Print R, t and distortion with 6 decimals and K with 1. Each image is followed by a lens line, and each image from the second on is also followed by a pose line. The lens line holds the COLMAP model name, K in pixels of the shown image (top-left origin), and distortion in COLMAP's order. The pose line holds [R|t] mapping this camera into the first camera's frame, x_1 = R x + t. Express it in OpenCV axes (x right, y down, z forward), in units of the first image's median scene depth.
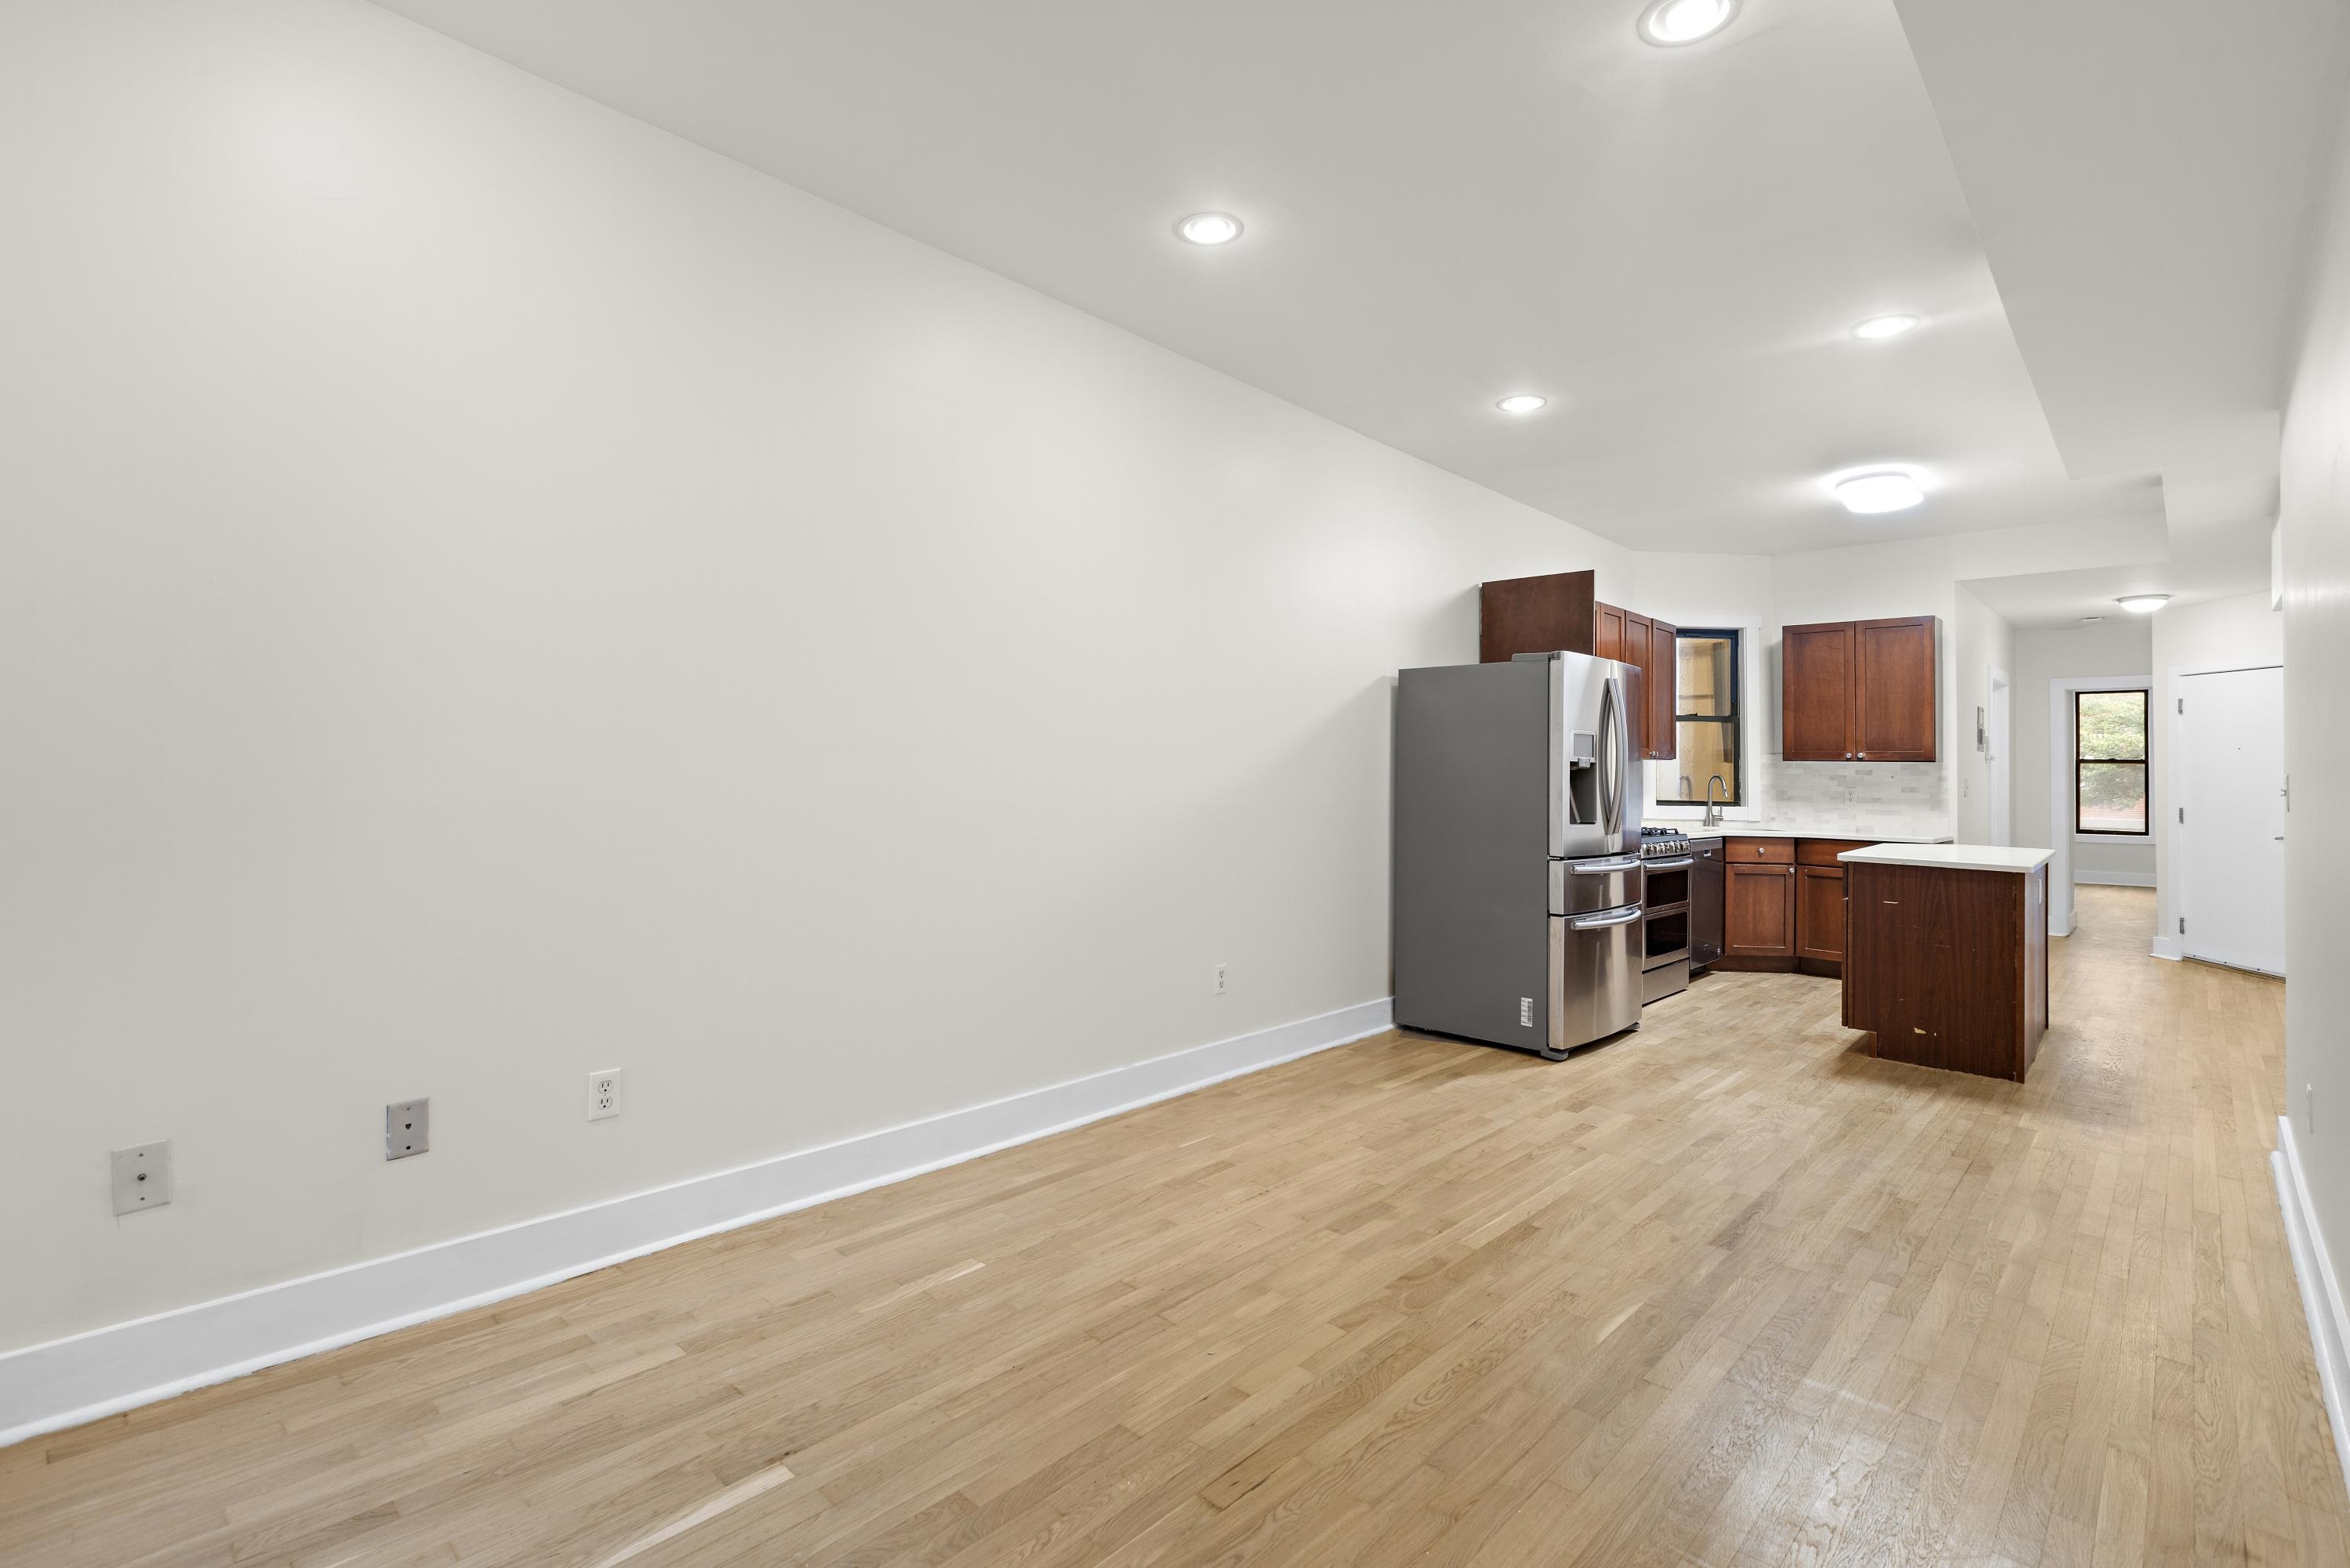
lens RADIAL K [[1064.2, 0, 1152.7], [0, 1064.2, 741.9], [0, 0, 1]] dist [0.002866, 0.000518]
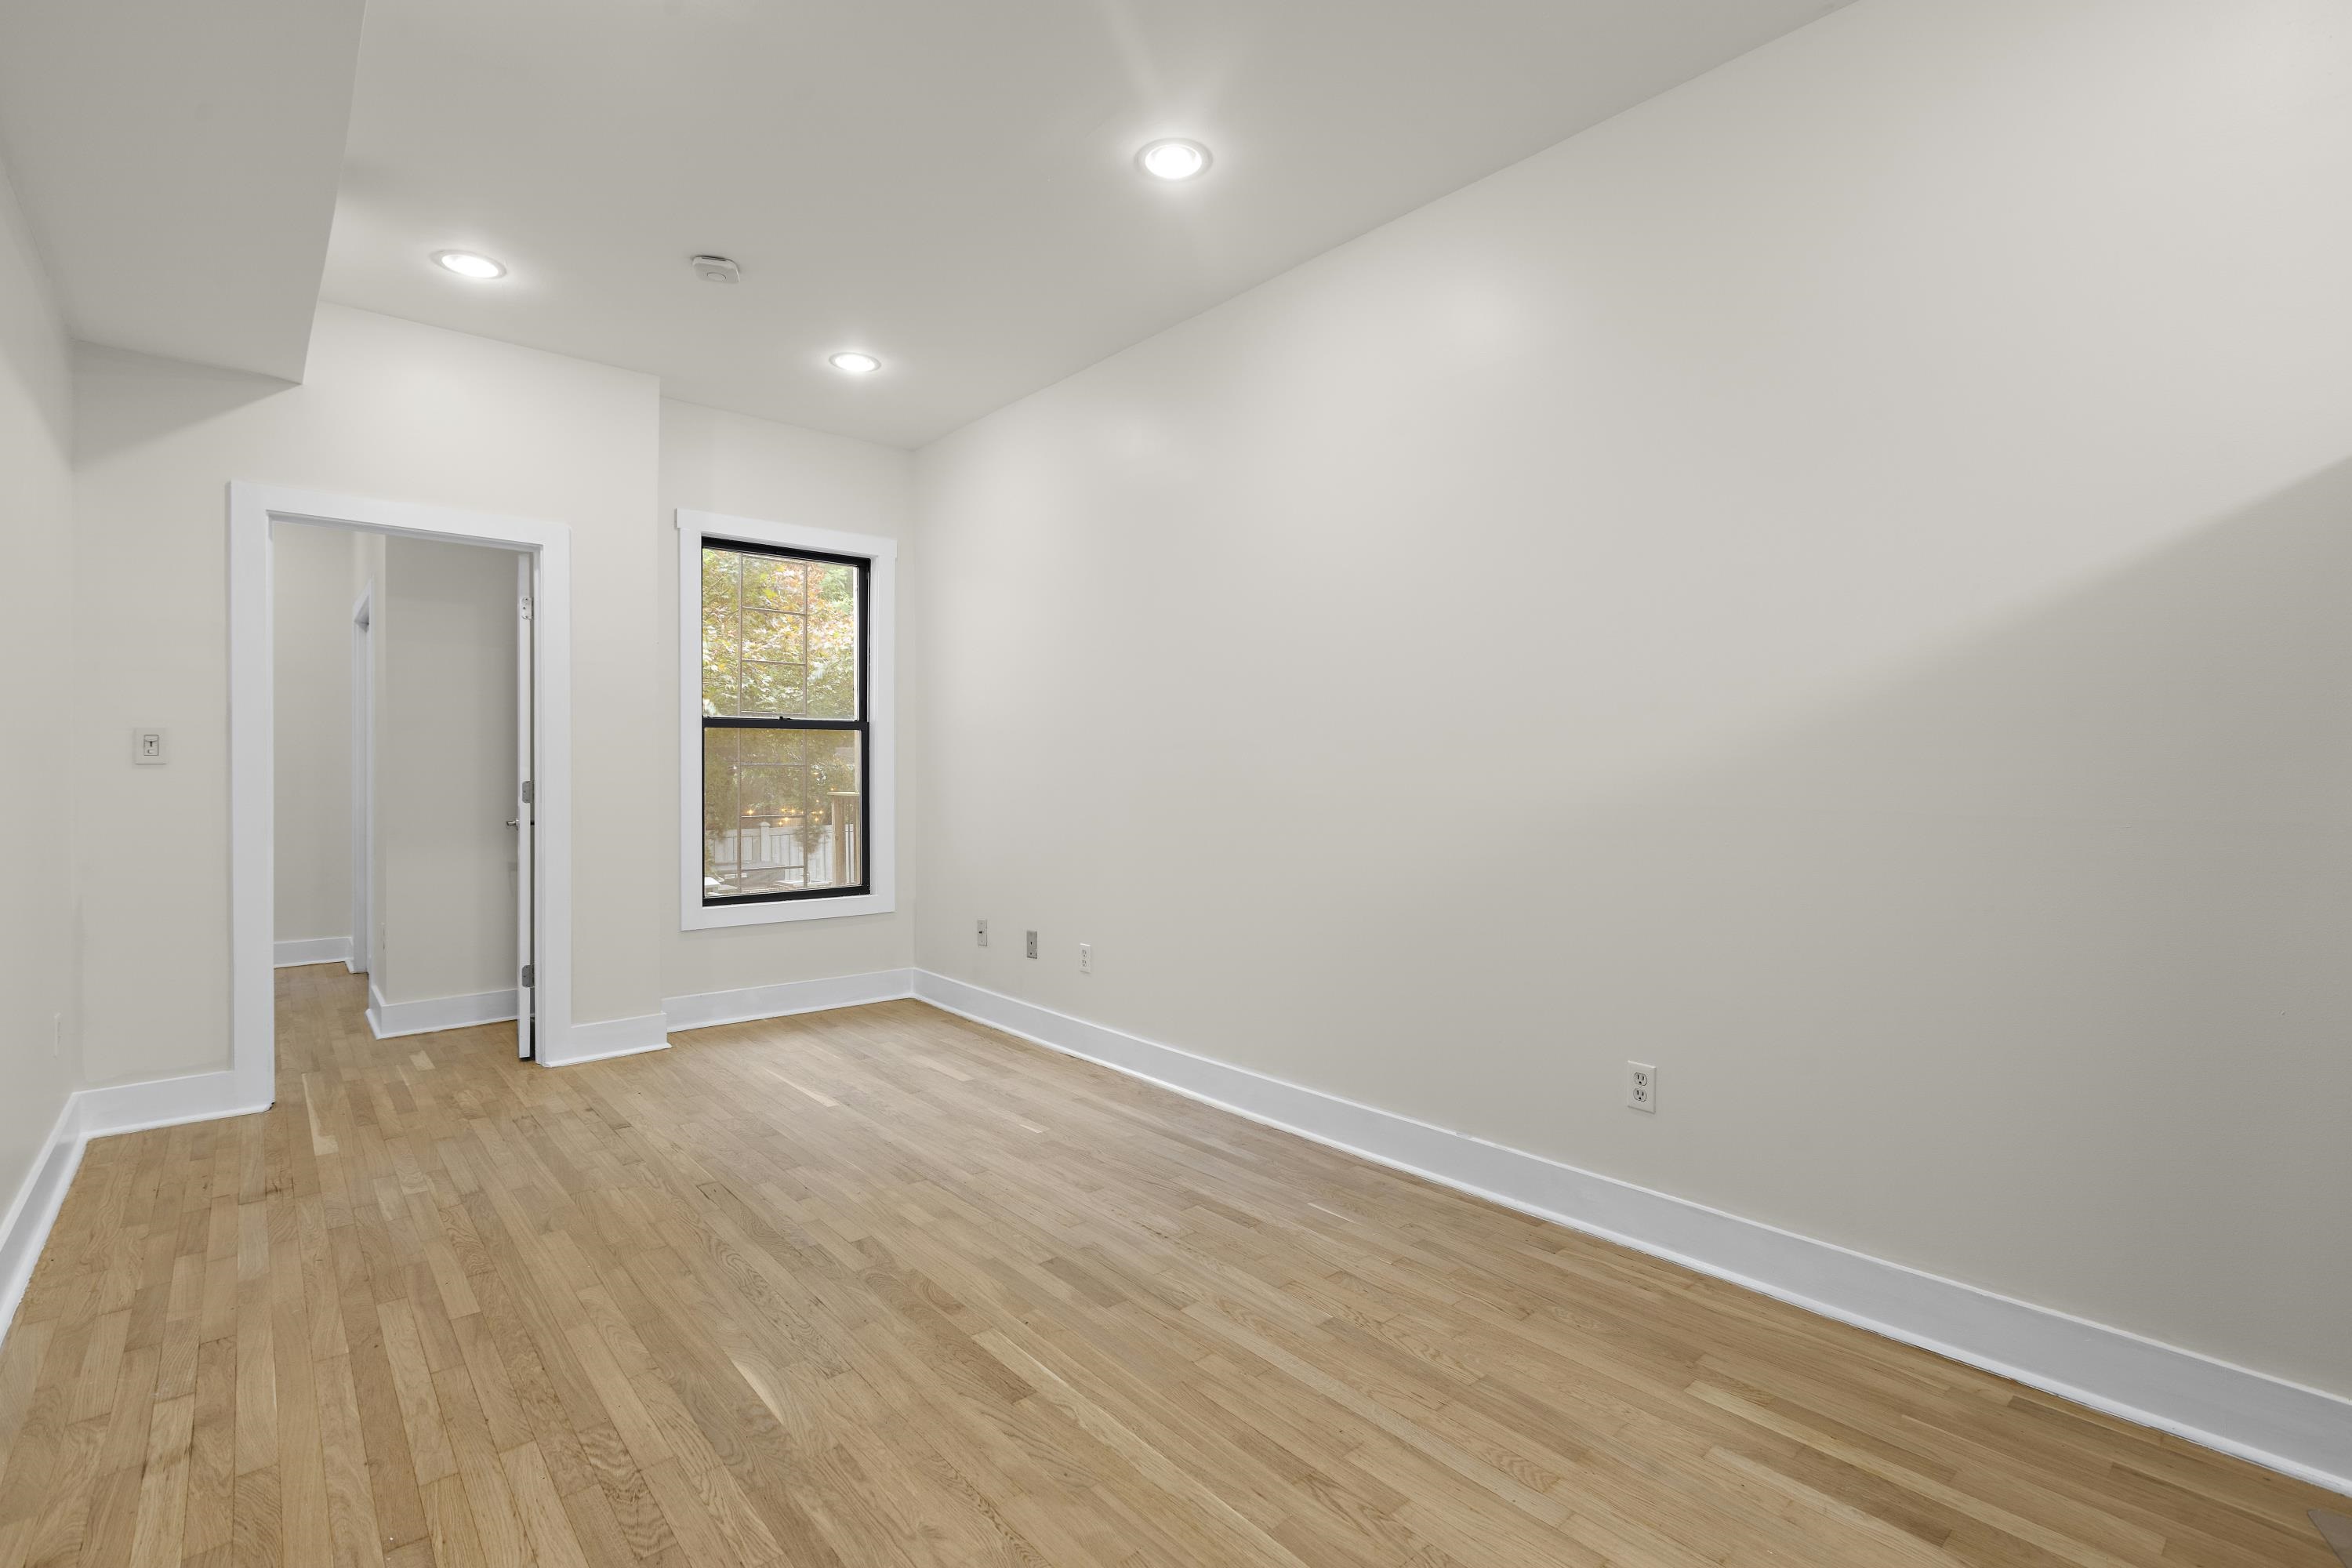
lens RADIAL K [[1063.4, 0, 1181.3], [0, 1063.4, 765.5], [0, 0, 1]] dist [0.000440, -0.000350]
pose [[-0.080205, -0.019572, -0.996586, 0.466478], [0.030683, 0.999285, -0.022094, 0.027773], [0.996306, -0.032350, -0.079547, 0.522918]]
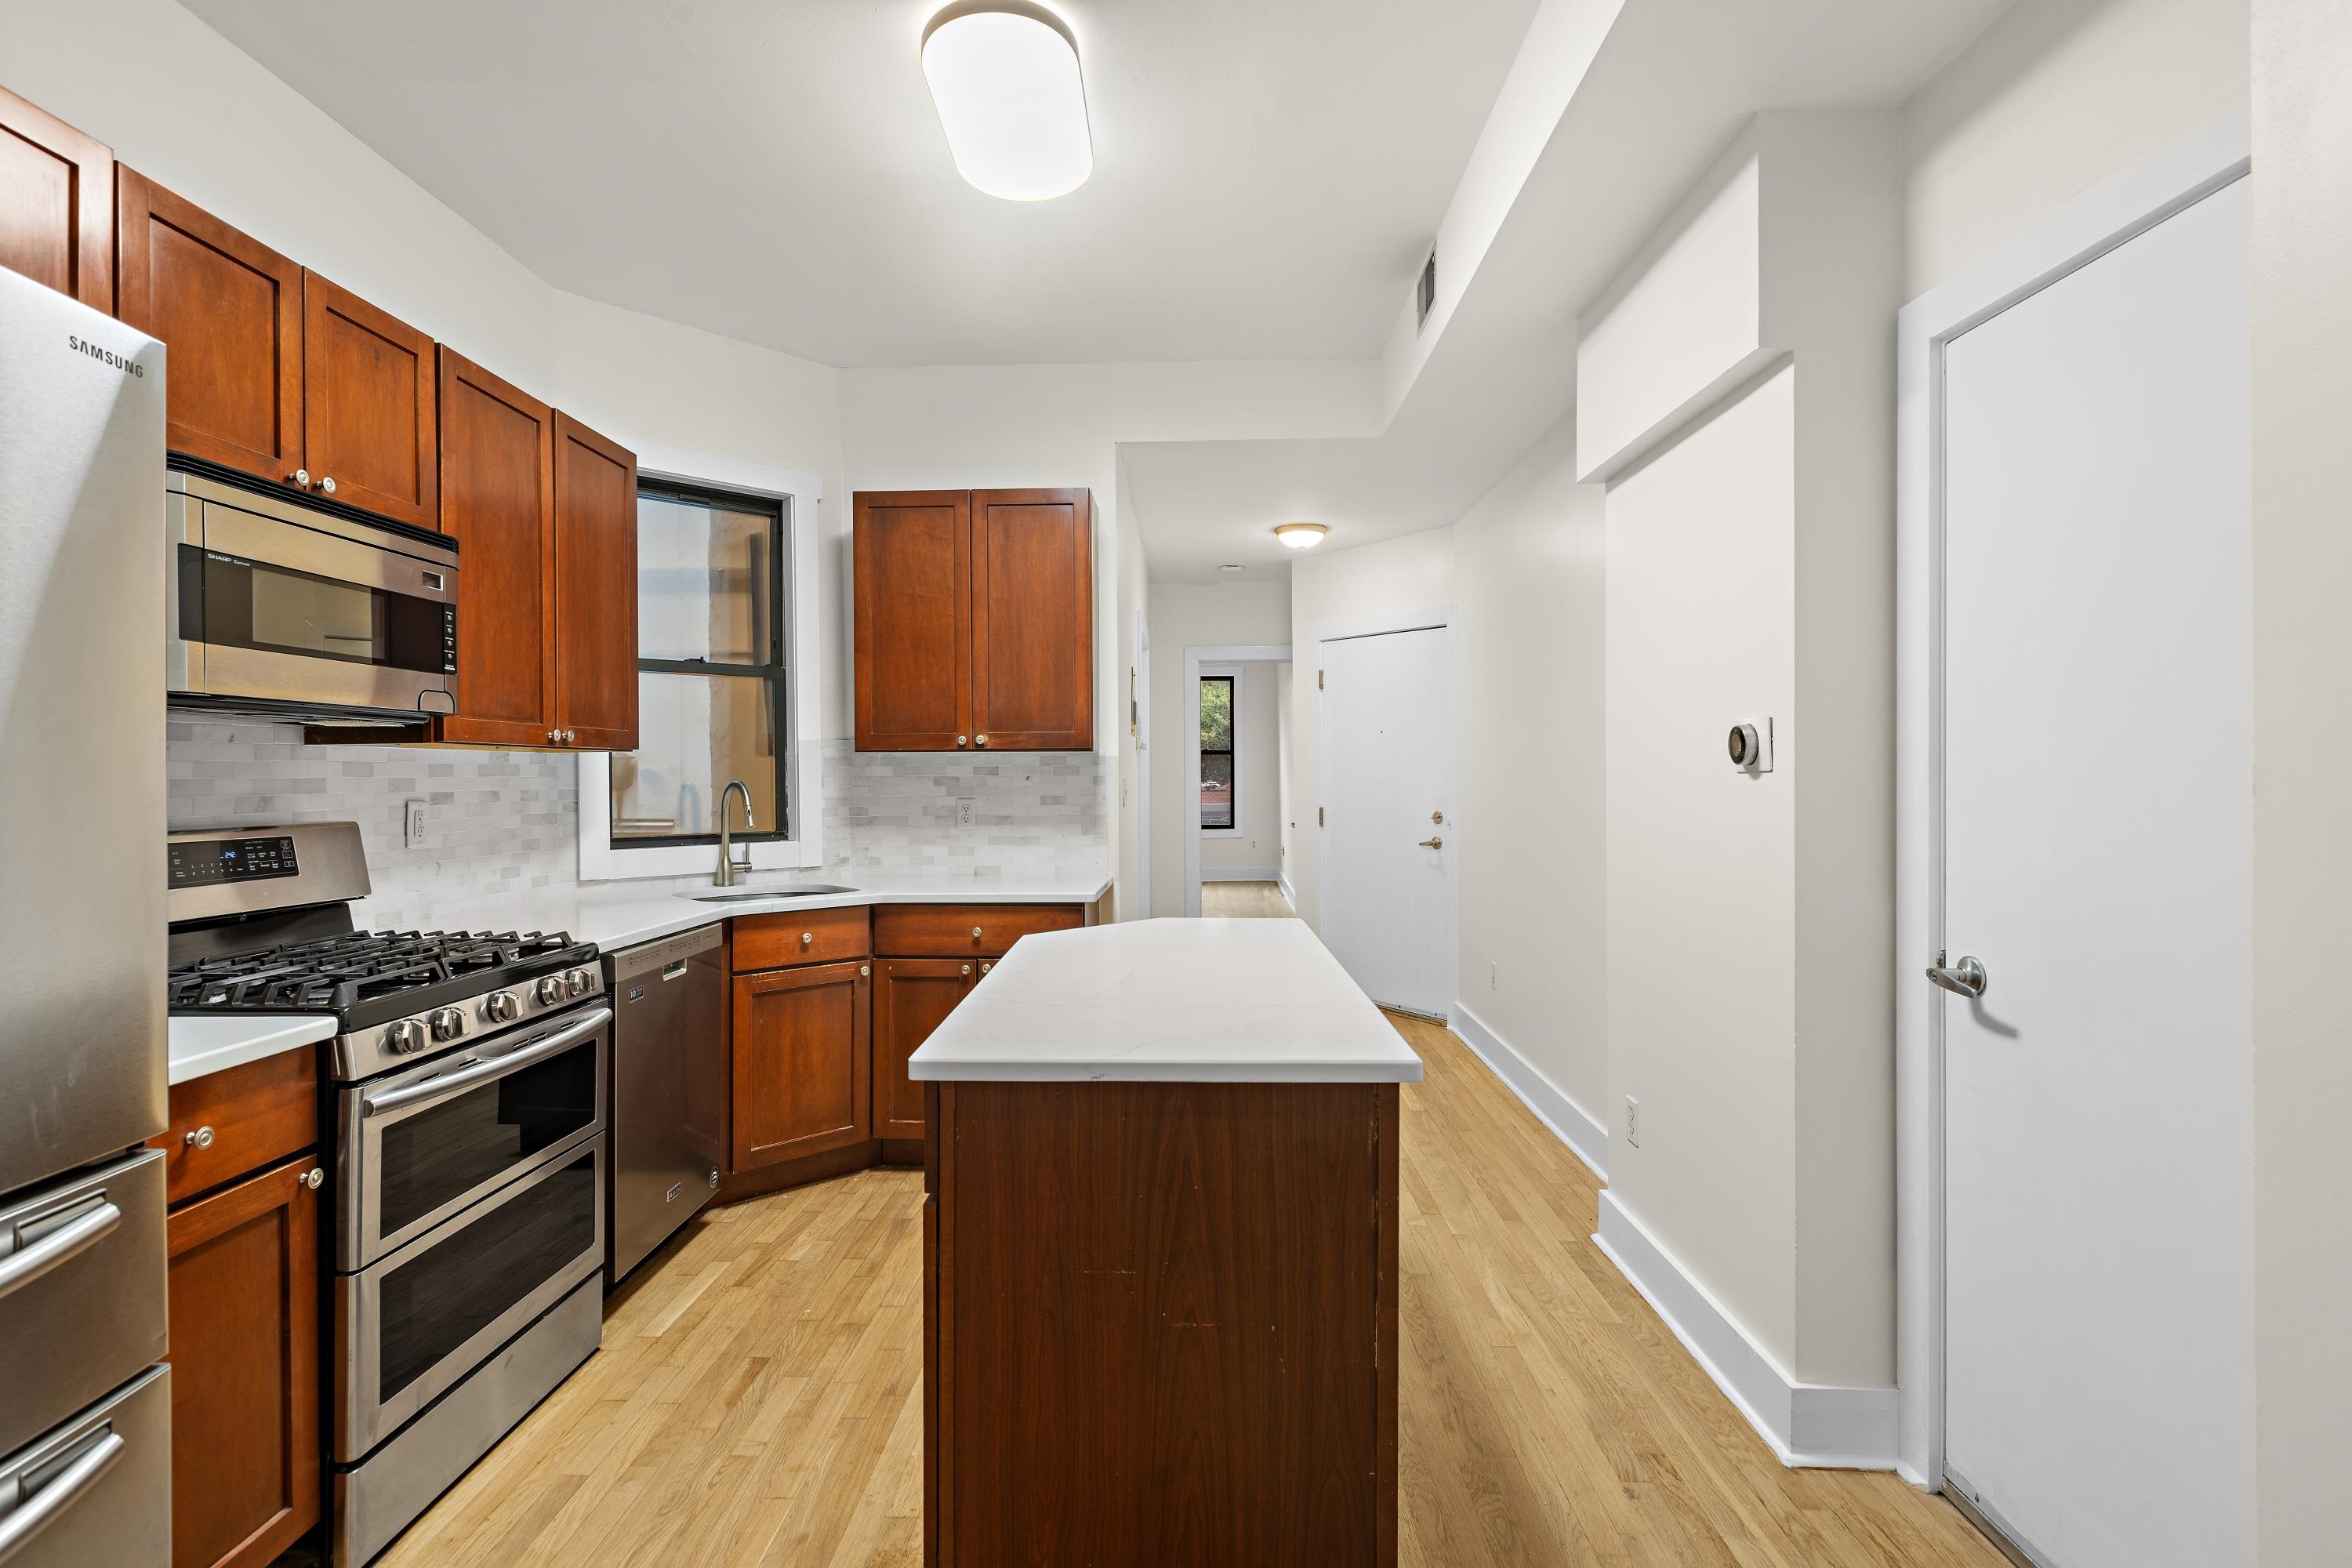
lens RADIAL K [[1133.1, 0, 1165.9], [0, 1133.1, 777.1], [0, 0, 1]] dist [-0.000226, 0.000001]
pose [[0.735228, -0.021676, 0.677473, 0.366022], [-0.002082, 0.999412, 0.034236, 0.012419], [-0.677817, -0.026582, 0.734750, 0.547001]]
